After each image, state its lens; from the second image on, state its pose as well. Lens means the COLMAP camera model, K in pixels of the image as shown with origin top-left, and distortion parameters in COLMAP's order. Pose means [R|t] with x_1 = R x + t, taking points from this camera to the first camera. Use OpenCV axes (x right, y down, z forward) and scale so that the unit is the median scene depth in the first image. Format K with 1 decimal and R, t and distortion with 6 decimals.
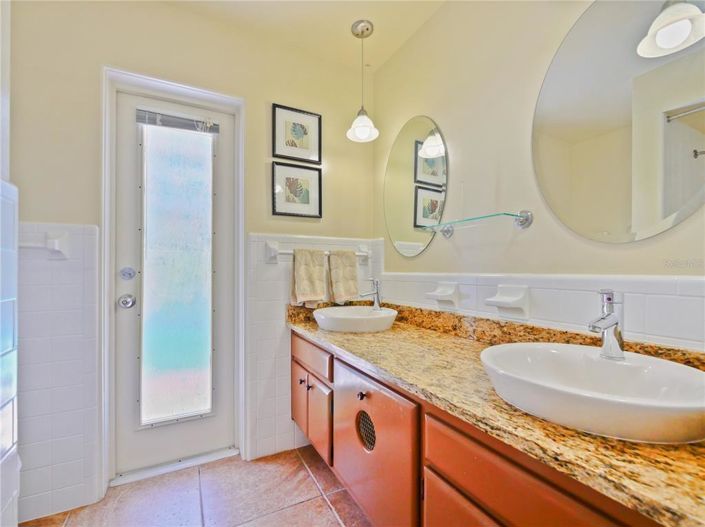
lens RADIAL K [[329.9, 0, 352.5], [0, 329.9, 263.5], [0, 0, 1]] dist [-0.004264, -0.000411]
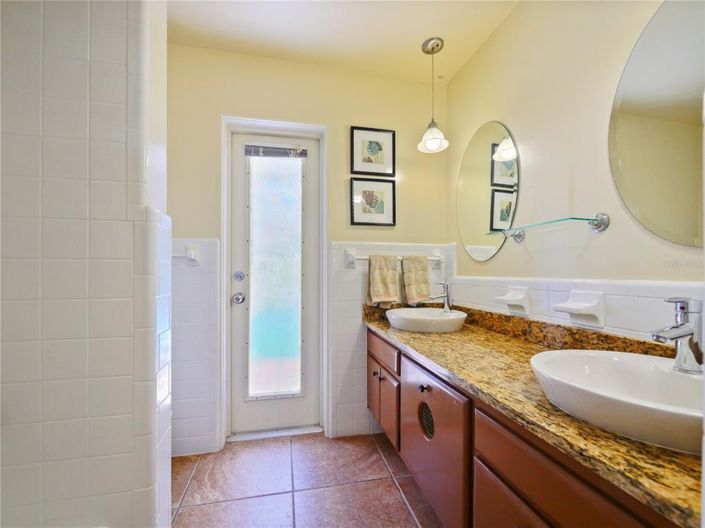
lens RADIAL K [[329.9, 0, 352.5], [0, 329.9, 264.0], [0, 0, 1]] dist [-0.004264, -0.000411]
pose [[0.961936, -0.003475, -0.273252, 0.083063], [0.002602, 0.999990, -0.003556, -0.010649], [0.273262, 0.002709, 0.961936, -0.101884]]
